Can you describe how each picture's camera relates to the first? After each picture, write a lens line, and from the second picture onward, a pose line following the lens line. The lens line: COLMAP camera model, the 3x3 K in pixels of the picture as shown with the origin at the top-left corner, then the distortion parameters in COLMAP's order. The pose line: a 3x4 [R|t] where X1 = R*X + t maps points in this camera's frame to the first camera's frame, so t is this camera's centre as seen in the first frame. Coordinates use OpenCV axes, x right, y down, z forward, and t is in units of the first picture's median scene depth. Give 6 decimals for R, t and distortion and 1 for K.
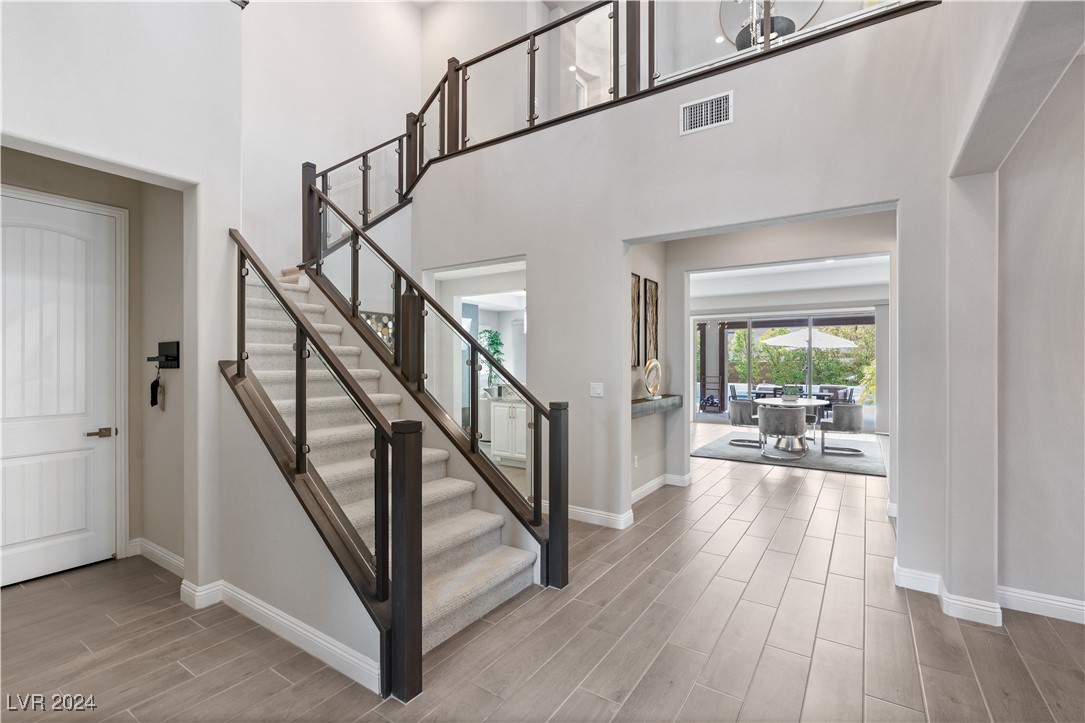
lens RADIAL K [[488.6, 0, 539.8], [0, 488.6, 361.9], [0, 0, 1]] dist [-0.013068, 0.005073]
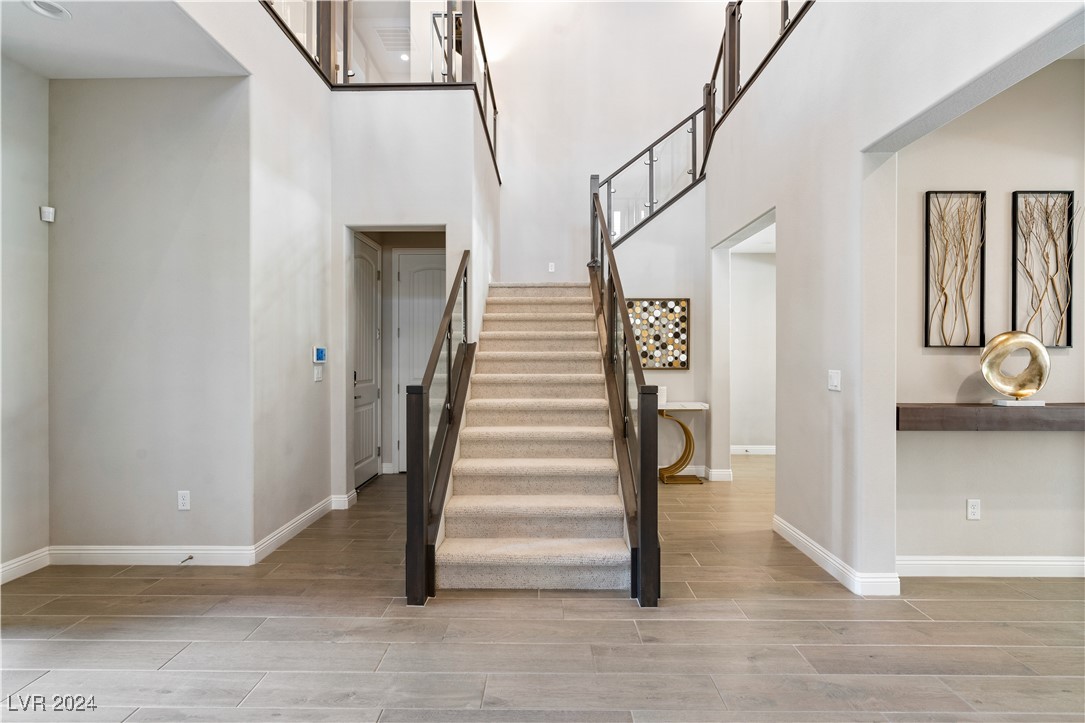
lens RADIAL K [[488.6, 0, 548.0], [0, 488.6, 358.5], [0, 0, 1]] dist [-0.013068, 0.005073]
pose [[0.549082, 0.004399, -0.835757, 0.481649], [-0.000547, 0.999988, 0.004904, 0.023954], [0.835768, -0.002236, 0.549078, 0.295878]]
